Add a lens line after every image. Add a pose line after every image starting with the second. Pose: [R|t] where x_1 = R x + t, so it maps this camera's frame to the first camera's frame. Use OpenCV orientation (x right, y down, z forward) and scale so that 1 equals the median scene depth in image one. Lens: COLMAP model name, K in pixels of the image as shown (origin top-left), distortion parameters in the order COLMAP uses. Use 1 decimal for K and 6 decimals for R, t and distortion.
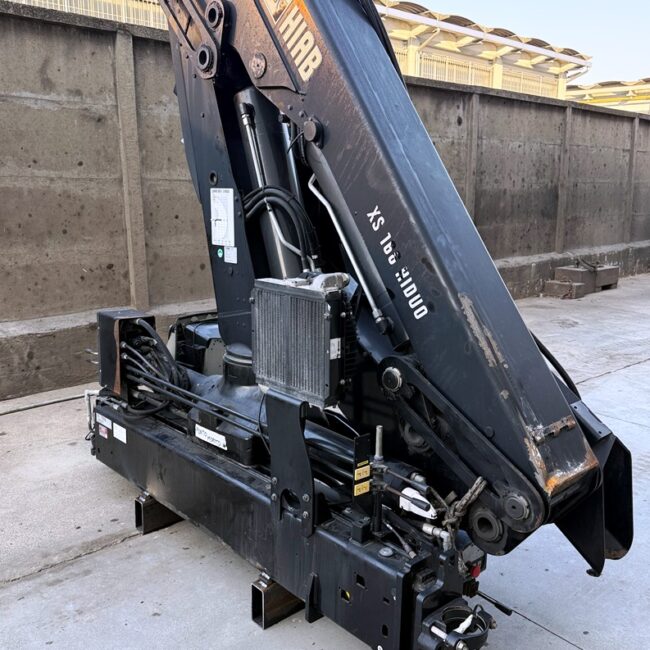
lens RADIAL K [[676.1, 0, 320.0], [0, 676.1, 319.8], [0, 0, 1]] dist [0.013318, 0.000000]
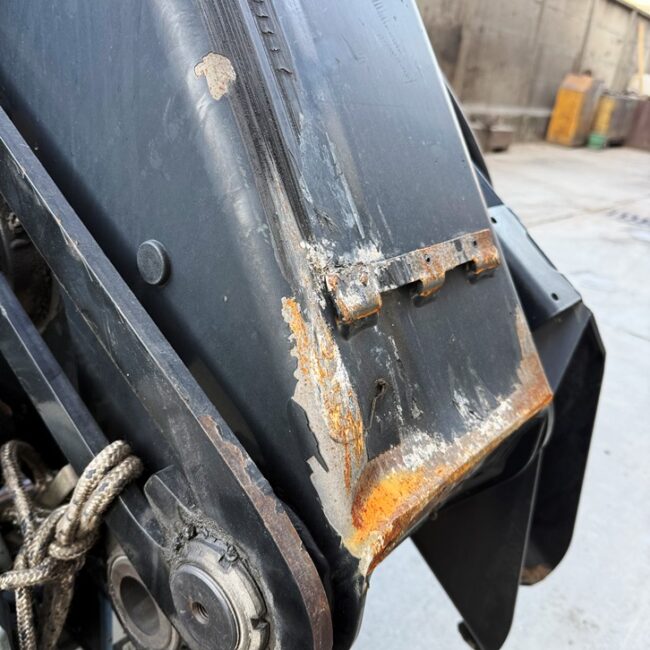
lens RADIAL K [[628.2, 0, 326.5], [0, 628.2, 325.9], [0, 0, 1]] dist [0.009056, 0.000000]
pose [[0.983215, 0.052158, 0.174836, 0.107206], [-0.088488, 0.974340, 0.206957, 0.054193], [-0.159555, -0.218955, 0.962601, 0.308204]]
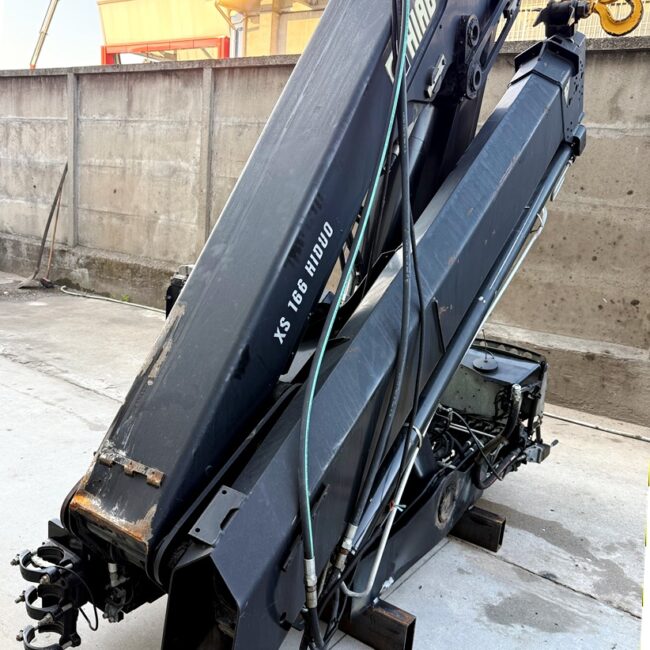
lens RADIAL K [[628.2, 0, 322.1], [0, 628.2, 331.4], [0, 0, 1]] dist [0.009056, 0.000000]
pose [[0.238249, 0.233053, -0.942827, 0.447645], [-0.260642, 0.950513, 0.169090, -0.081487], [0.935576, 0.205455, 0.287203, 0.381878]]
